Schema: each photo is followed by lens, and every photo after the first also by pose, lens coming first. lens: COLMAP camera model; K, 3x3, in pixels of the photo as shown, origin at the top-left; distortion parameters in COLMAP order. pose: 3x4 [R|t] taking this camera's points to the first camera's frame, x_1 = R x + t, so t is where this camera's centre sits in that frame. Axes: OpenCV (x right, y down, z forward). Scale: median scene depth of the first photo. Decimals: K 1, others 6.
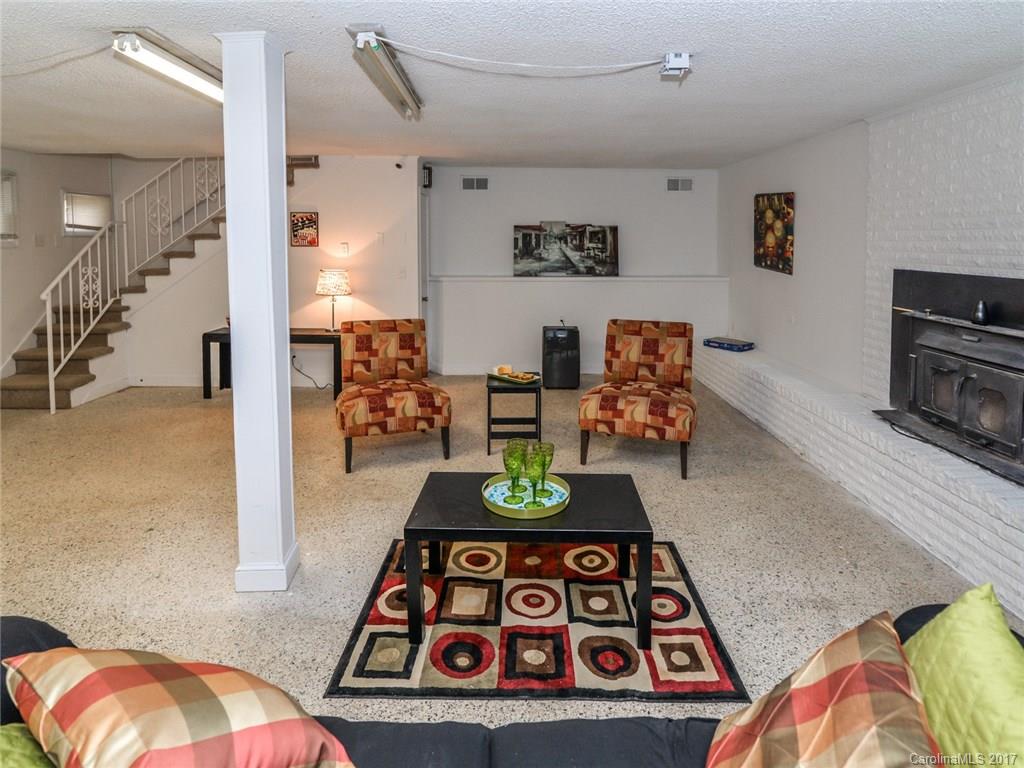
lens RADIAL K [[543.8, 0, 513.7], [0, 543.8, 377.9], [0, 0, 1]] dist [-0.005085, -0.001773]
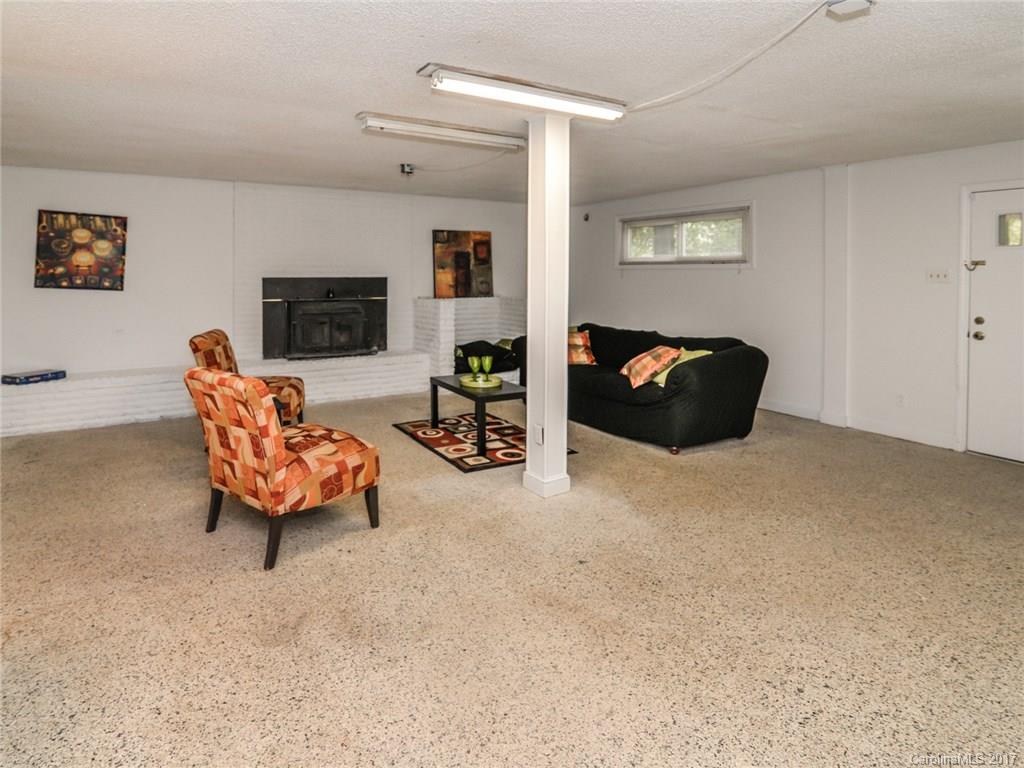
lens RADIAL K [[543.8, 0, 513.7], [0, 543.8, 377.9], [0, 0, 1]] dist [-0.005085, -0.001773]
pose [[-0.563512, -0.151245, 0.812145, -0.886048], [0.208757, 0.925121, 0.317132, -0.218533], [-0.799296, 0.348249, -0.489743, 1.006218]]
